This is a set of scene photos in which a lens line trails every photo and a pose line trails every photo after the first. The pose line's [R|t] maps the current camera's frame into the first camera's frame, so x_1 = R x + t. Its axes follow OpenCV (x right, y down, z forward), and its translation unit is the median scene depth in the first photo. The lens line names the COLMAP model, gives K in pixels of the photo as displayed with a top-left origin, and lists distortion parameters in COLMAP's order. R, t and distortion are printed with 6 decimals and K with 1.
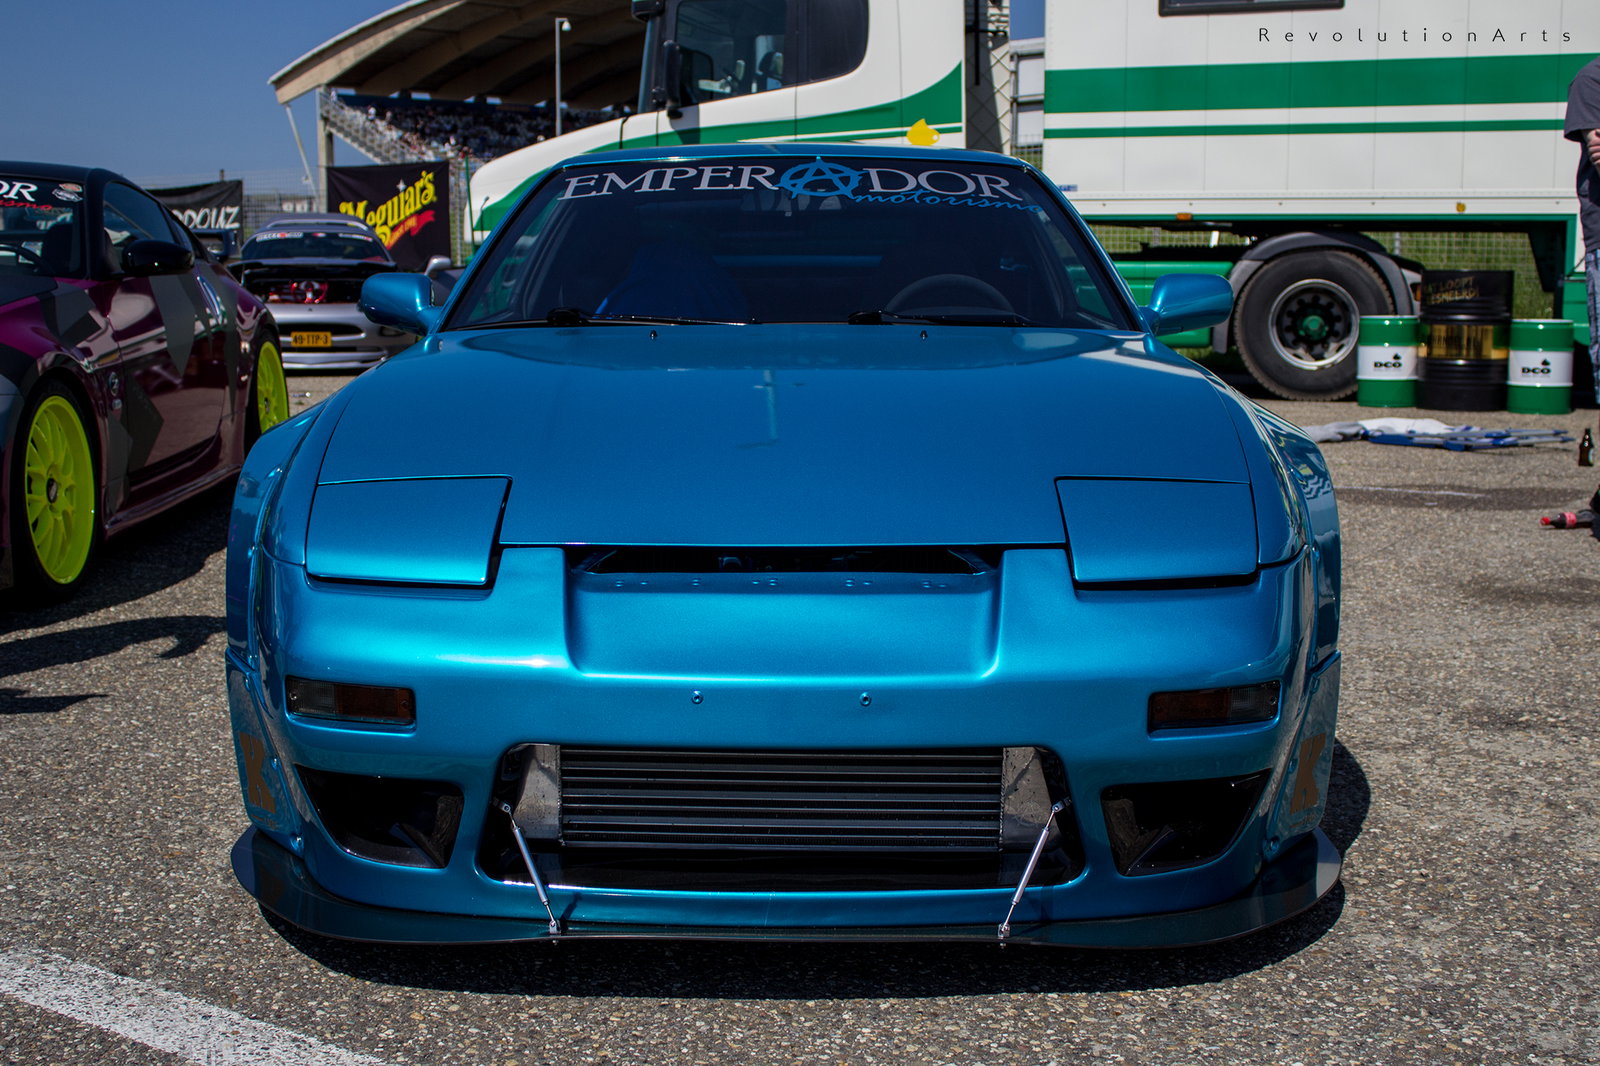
lens RADIAL K [[1755.4, 0, 799.0], [0, 1755.4, 537.3], [0, 0, 1]] dist [-0.057755, 0.000000]
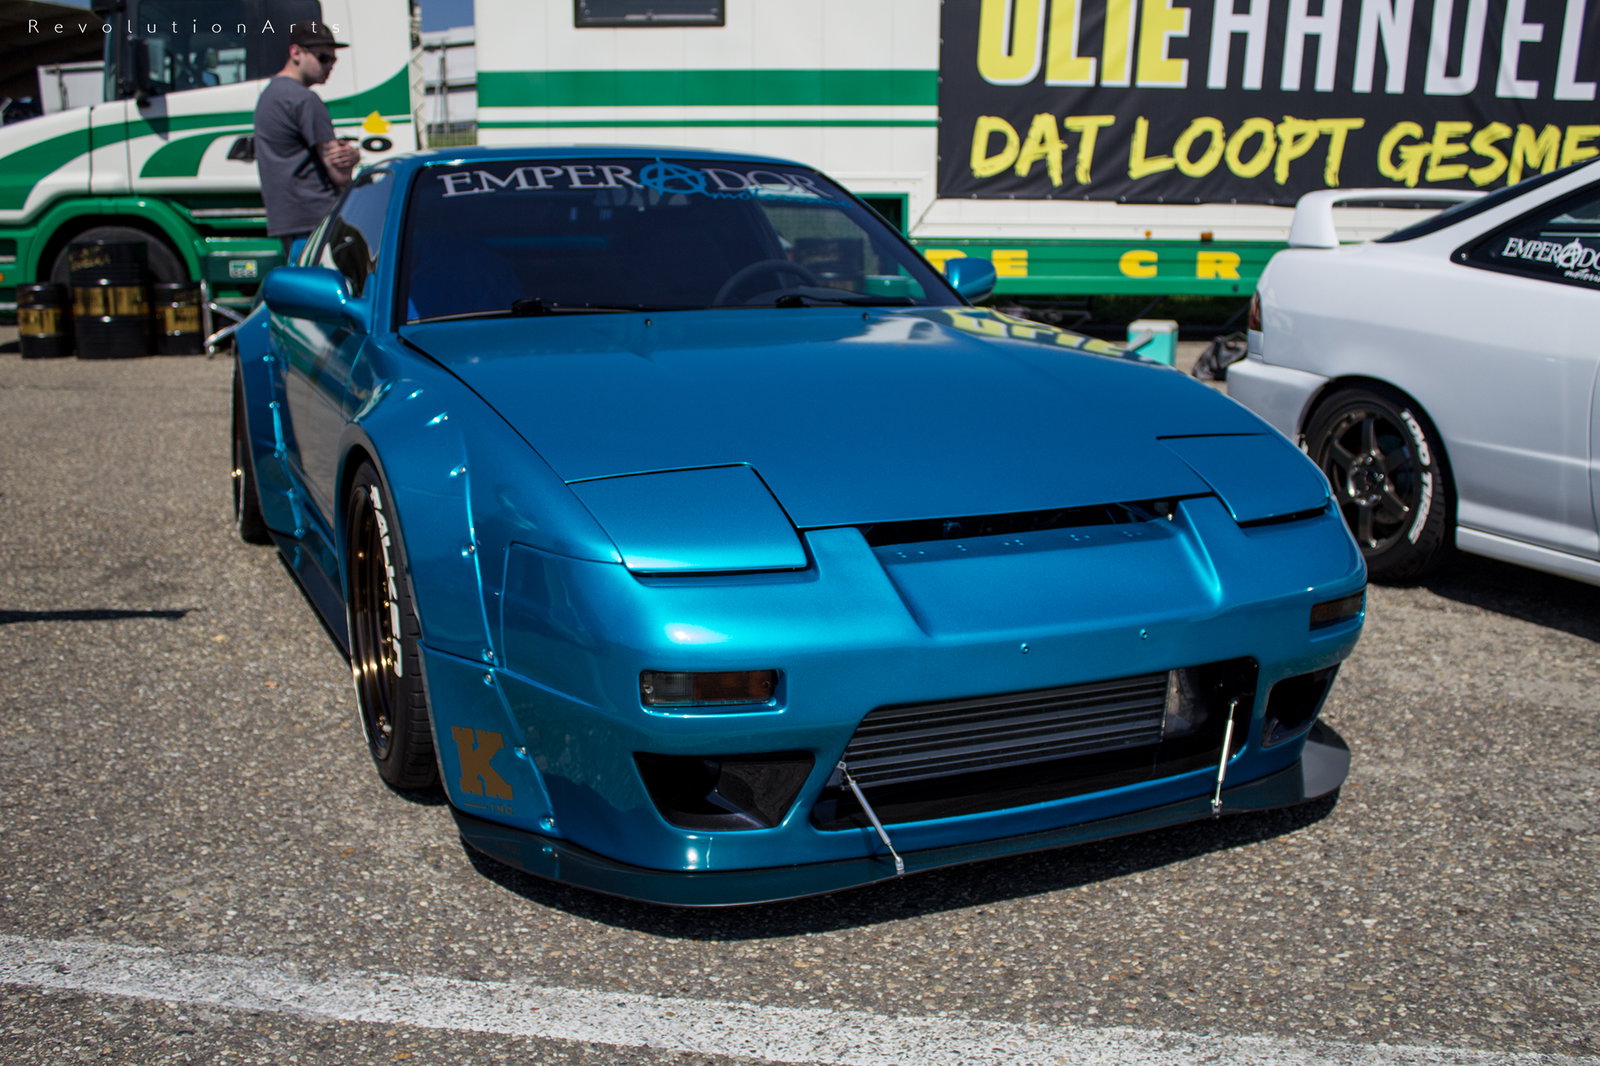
lens RADIAL K [[1442.2, 0, 800.8], [0, 1442.2, 525.2], [0, 0, 1]] dist [-0.071817, 0.022076]
pose [[0.925927, -0.077895, 0.369583, -0.491246], [0.060741, 0.996476, 0.057845, -0.048796], [-0.372787, -0.031112, 0.927395, 0.159055]]
